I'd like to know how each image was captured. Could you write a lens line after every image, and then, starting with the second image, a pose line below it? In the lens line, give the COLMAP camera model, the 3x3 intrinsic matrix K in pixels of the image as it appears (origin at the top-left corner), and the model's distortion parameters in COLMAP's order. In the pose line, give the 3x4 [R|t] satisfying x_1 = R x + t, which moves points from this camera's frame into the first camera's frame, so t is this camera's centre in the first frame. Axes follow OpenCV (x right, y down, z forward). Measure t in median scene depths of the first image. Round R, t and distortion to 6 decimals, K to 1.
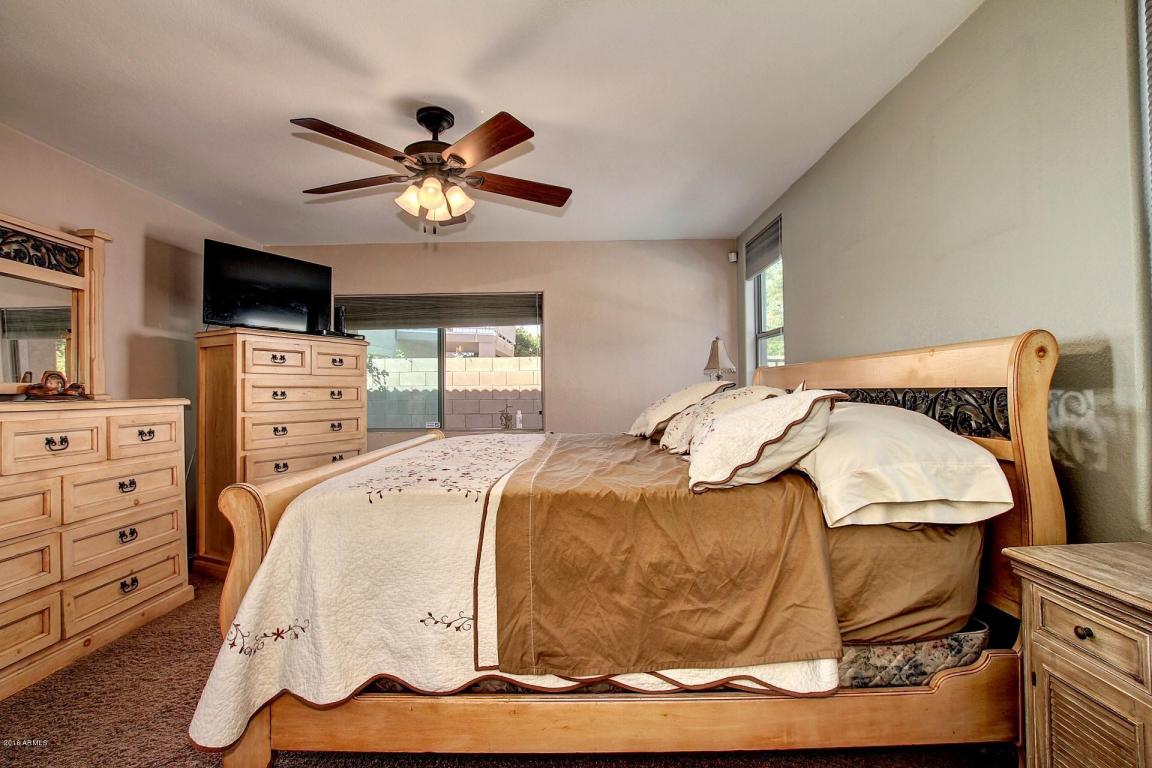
lens RADIAL K [[534.2, 0, 574.2], [0, 534.2, 383.6], [0, 0, 1]] dist [-0.035898, 0.005726]
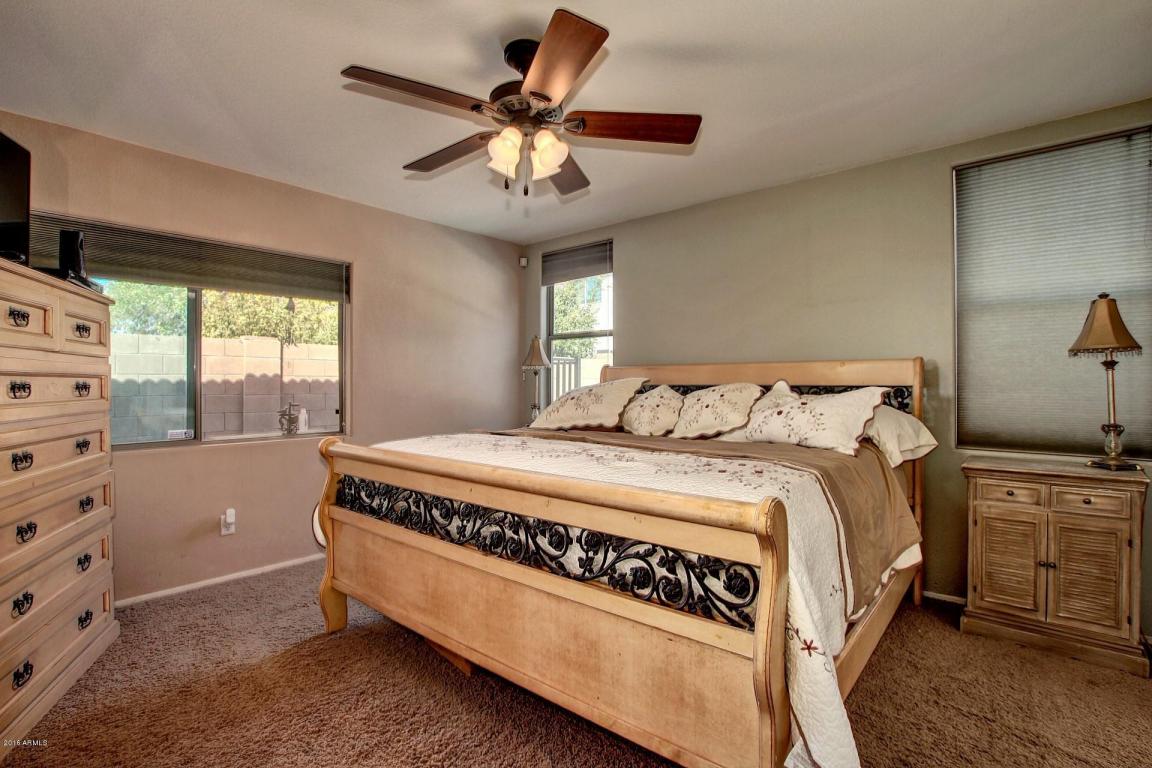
lens RADIAL K [[534.2, 0, 574.2], [0, 534.2, 383.6], [0, 0, 1]] dist [-0.035898, 0.005726]
pose [[0.652676, 0.010192, 0.757569, -0.492348], [-0.017785, 0.999840, 0.001871, 0.005609], [-0.757429, -0.014694, 0.652753, 0.228597]]
